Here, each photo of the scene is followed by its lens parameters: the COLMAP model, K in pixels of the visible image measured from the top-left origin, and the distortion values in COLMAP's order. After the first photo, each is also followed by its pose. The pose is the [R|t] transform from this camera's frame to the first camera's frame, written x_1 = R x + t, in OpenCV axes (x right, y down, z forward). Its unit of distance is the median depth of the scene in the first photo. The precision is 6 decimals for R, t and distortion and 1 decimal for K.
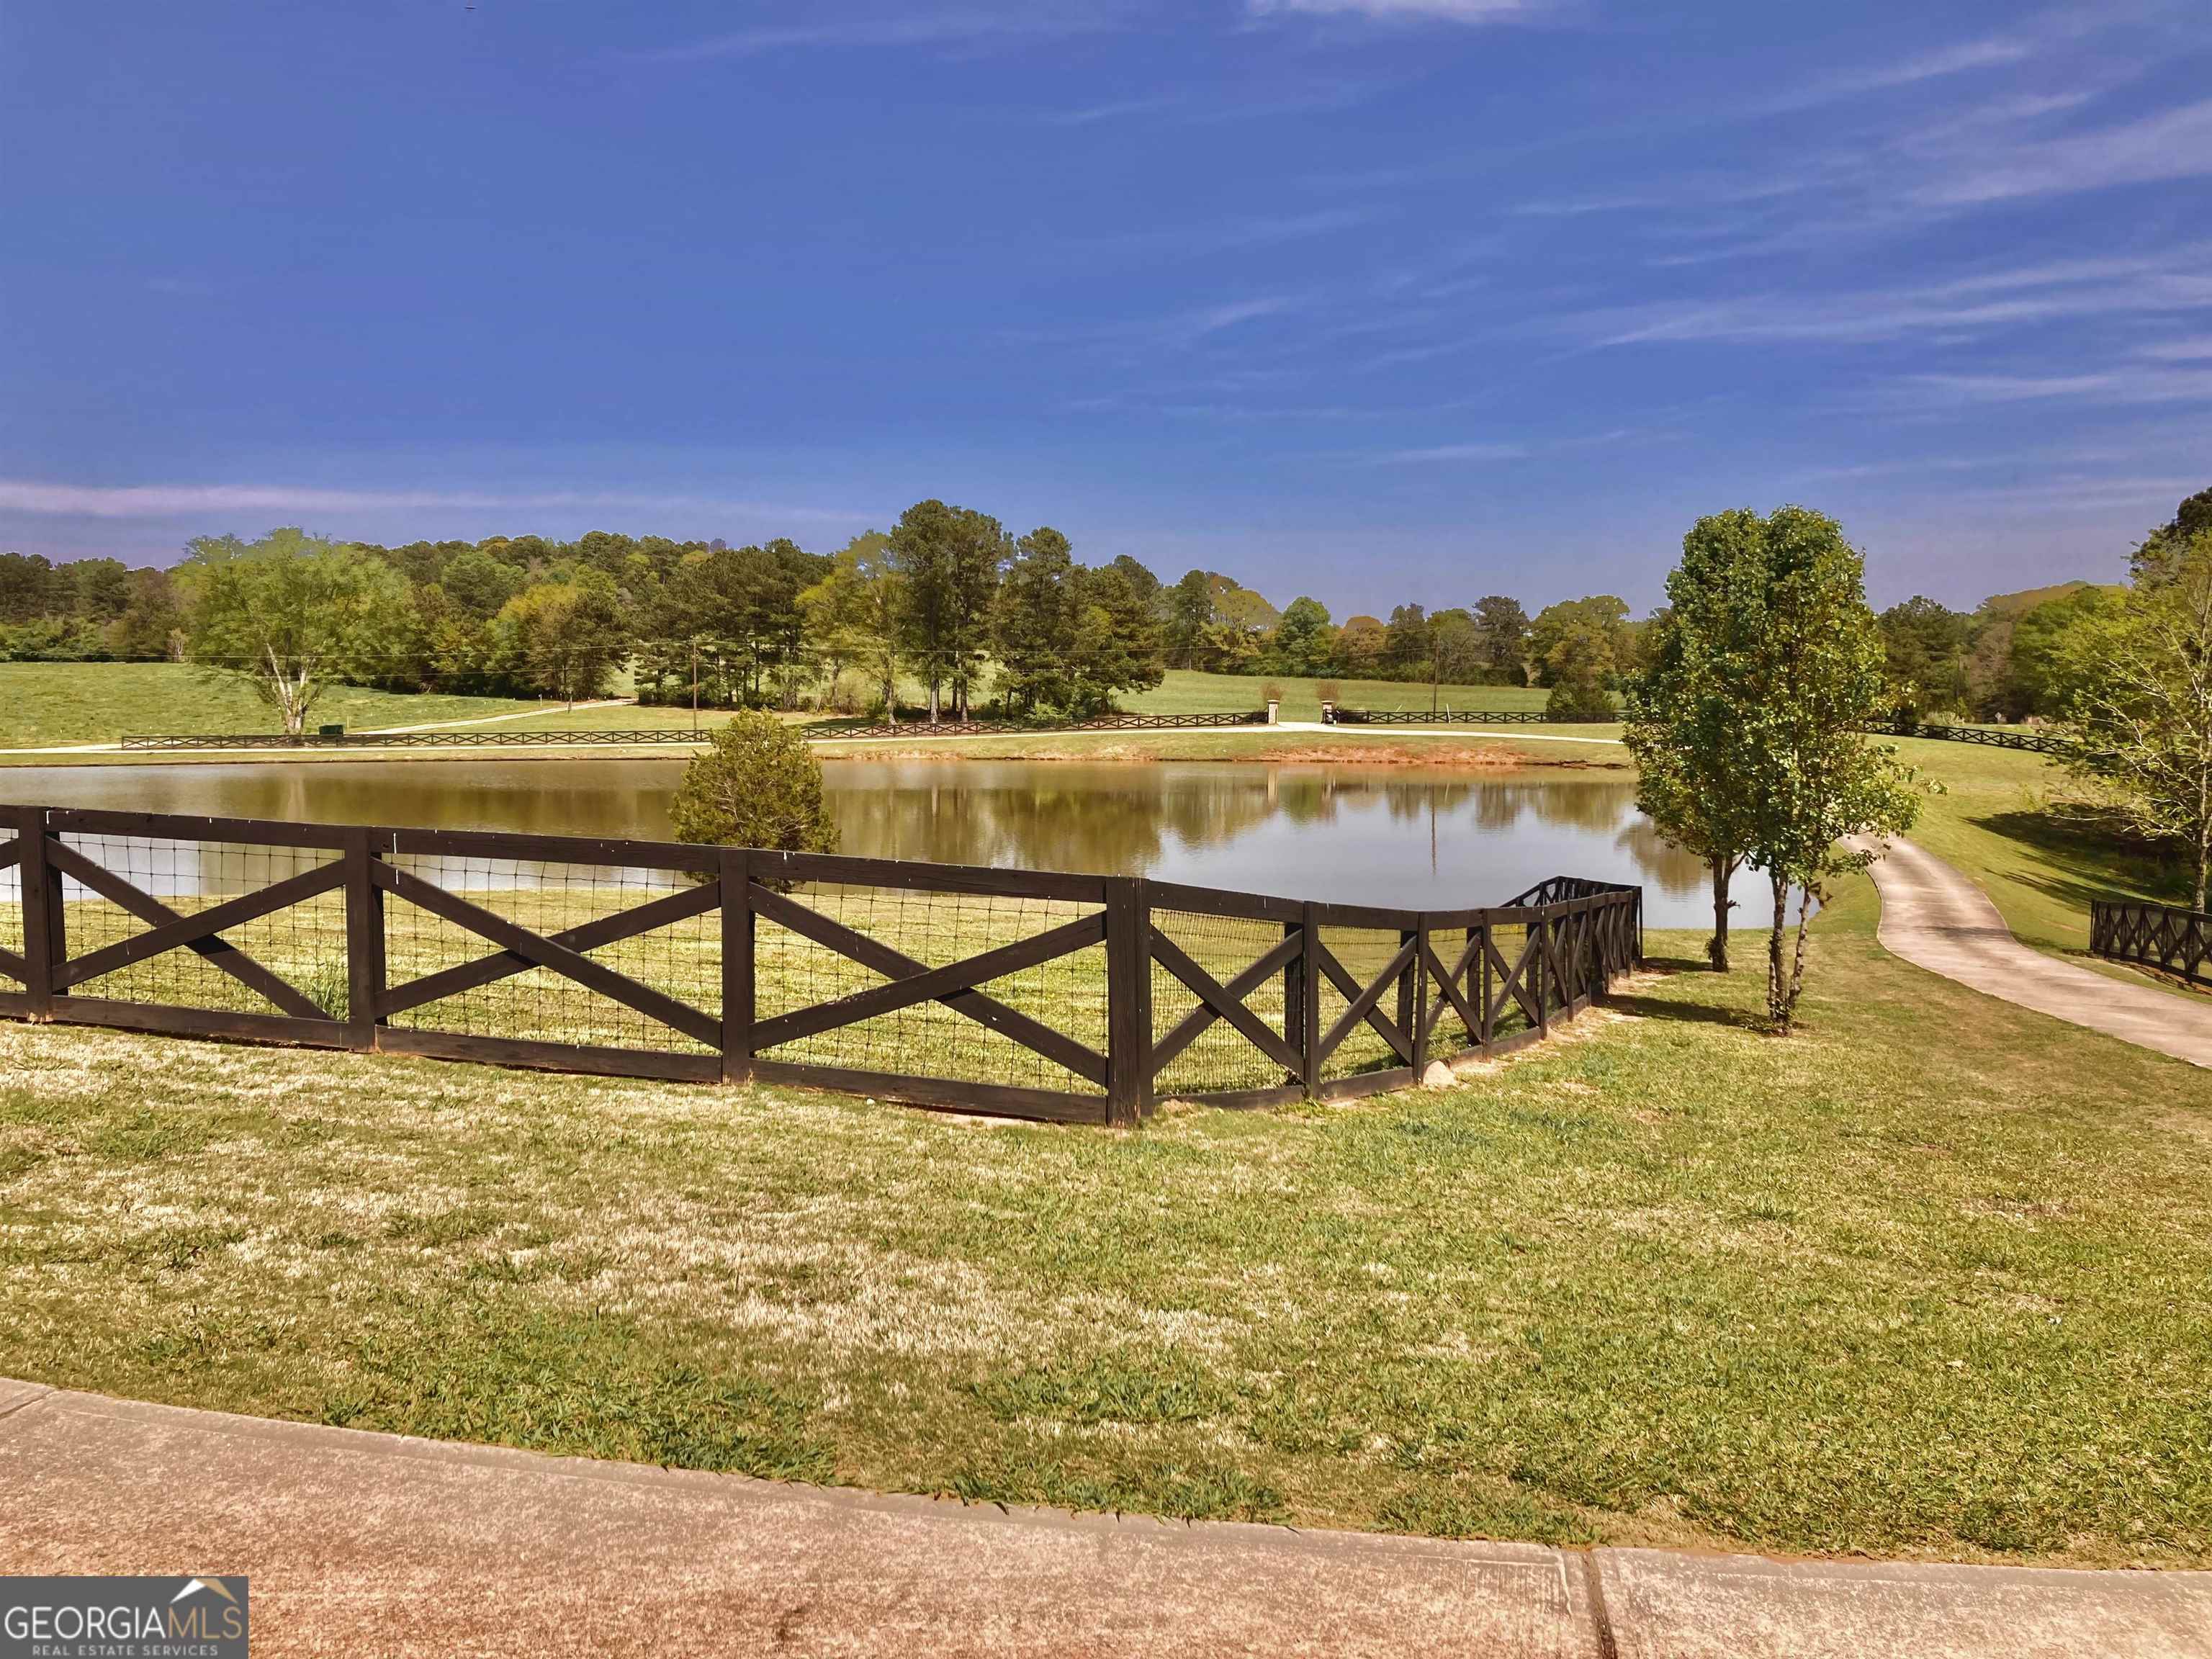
lens RADIAL K [[1816.5, 0, 1113.0], [0, 1816.5, 844.8], [0, 0, 1]] dist [0.044893, -0.051026]
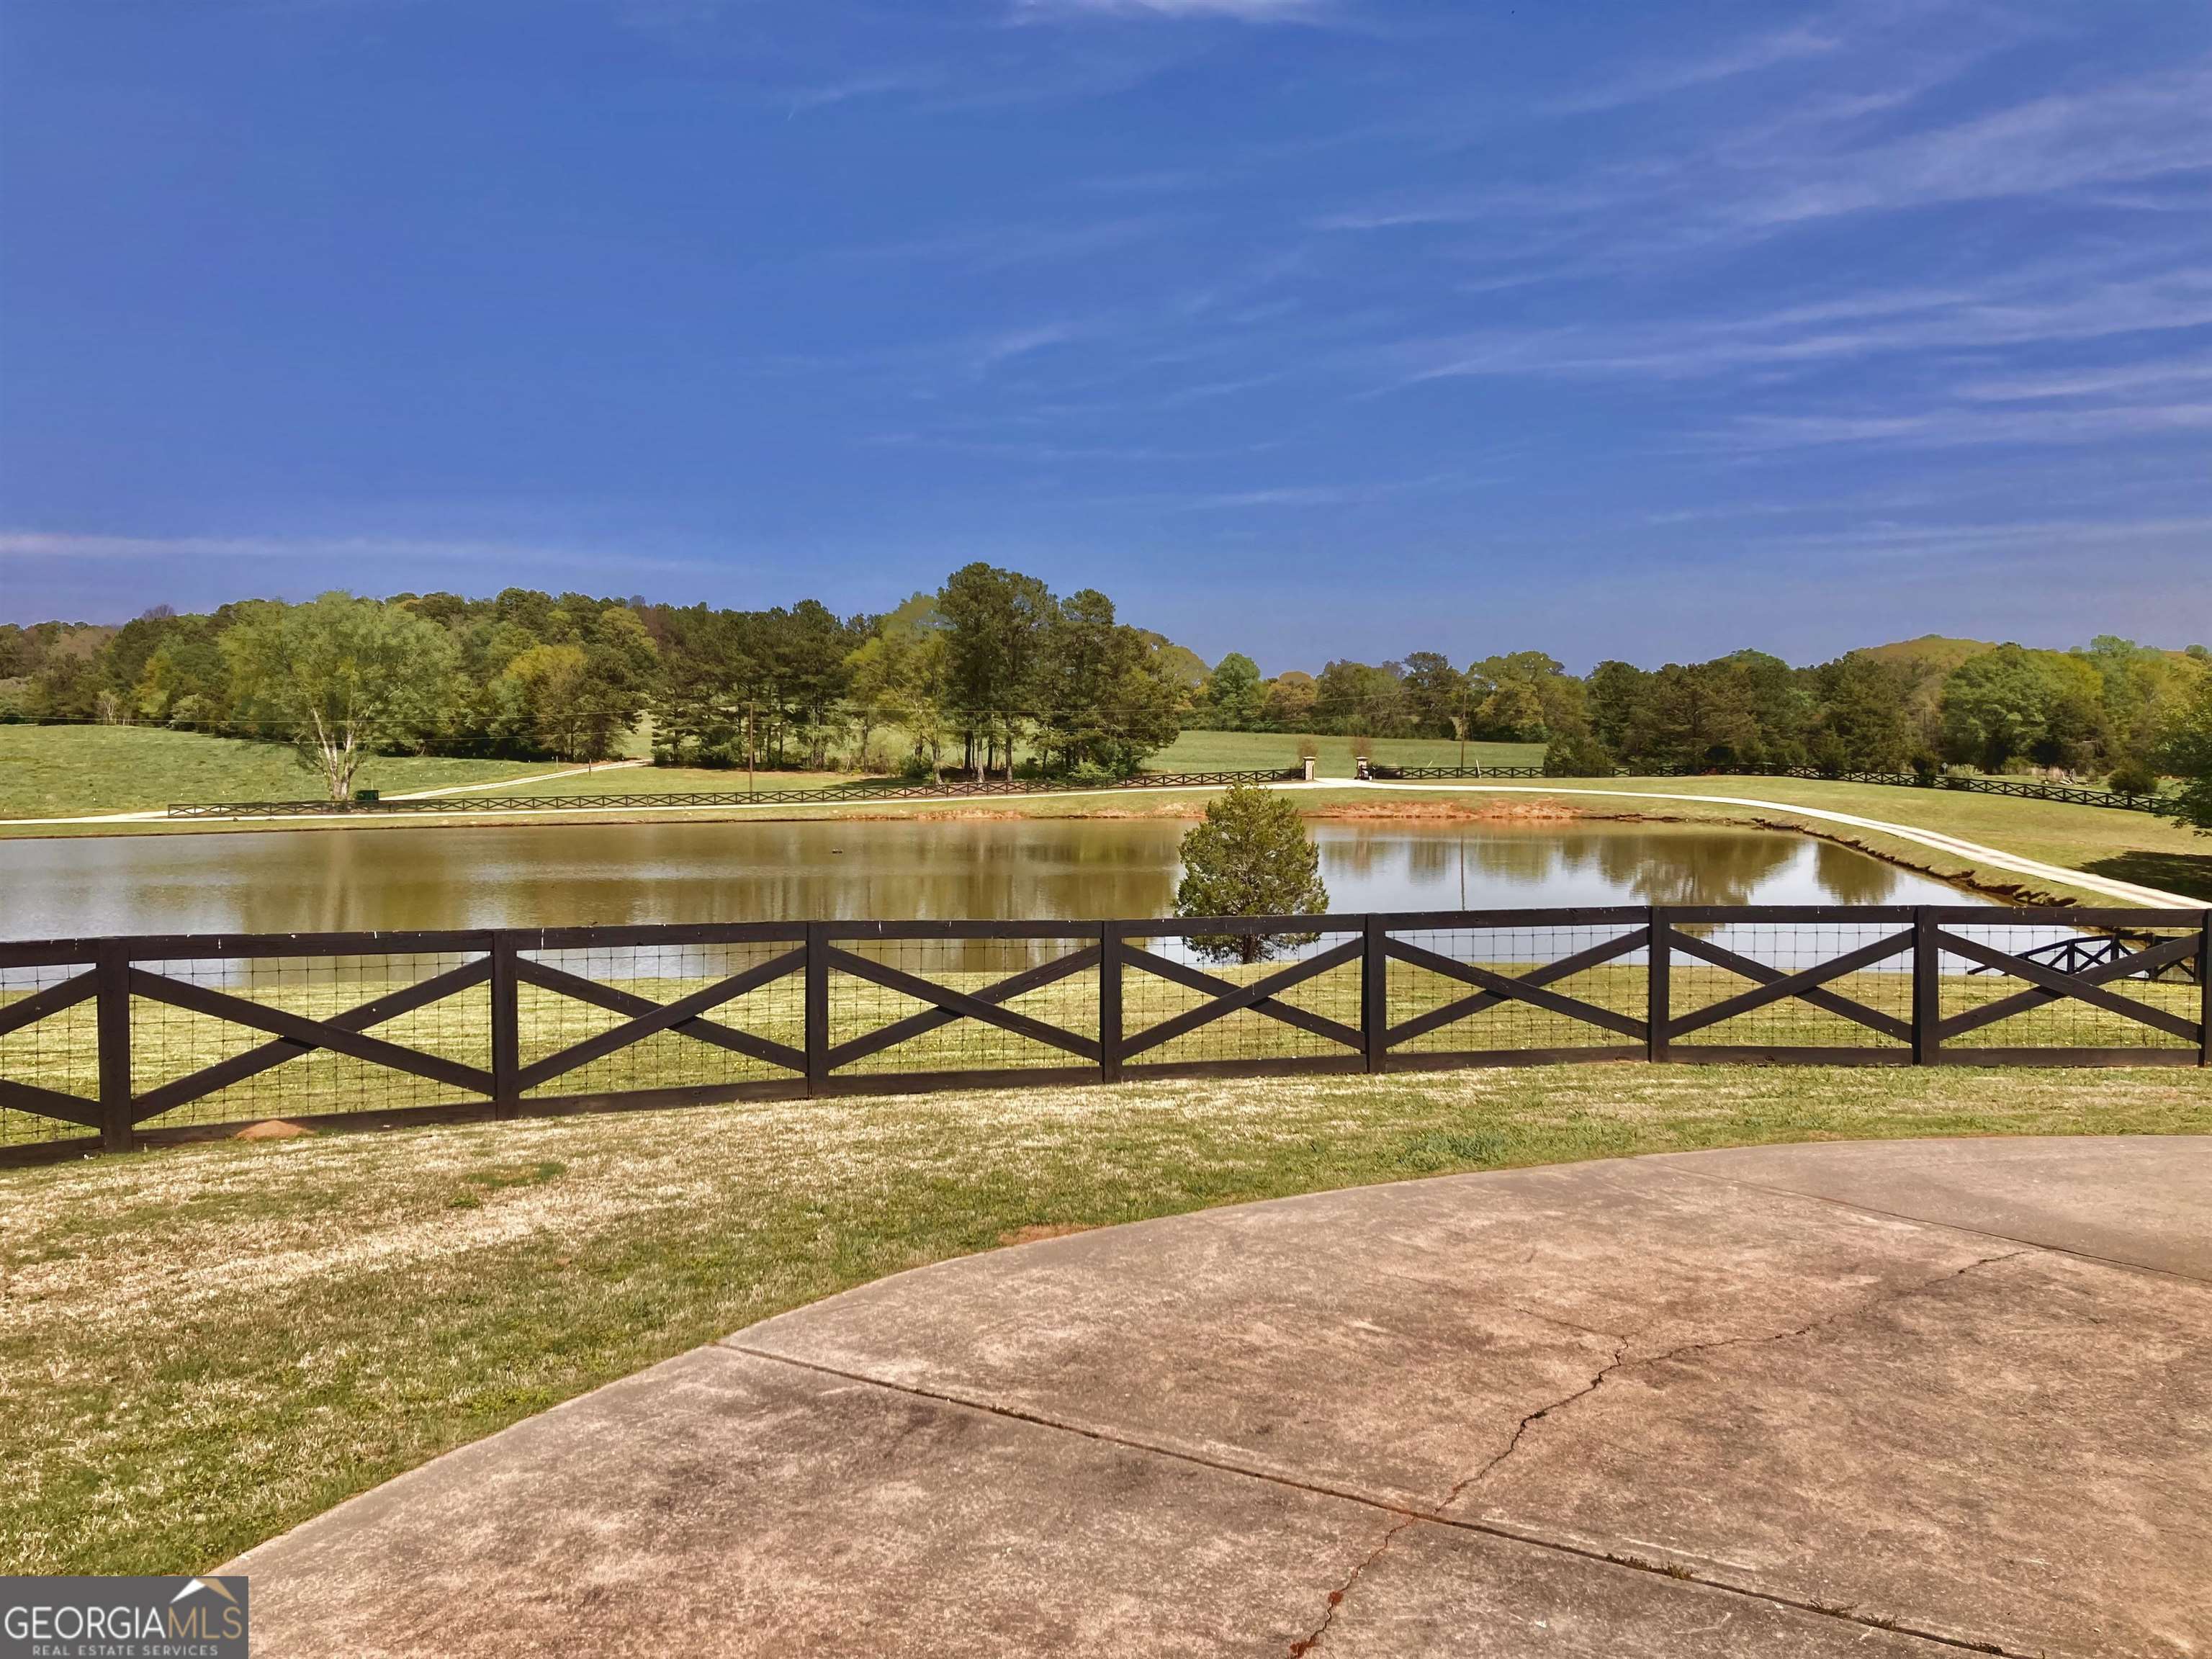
lens RADIAL K [[1816.5, 0, 1105.0], [0, 1816.5, 835.0], [0, 0, 1]] dist [0.044893, -0.051026]
pose [[0.996012, -0.011292, 0.088498, -0.109593], [0.014250, 0.999358, -0.032869, -0.003543], [-0.088070, 0.033999, 0.995534, -0.005422]]
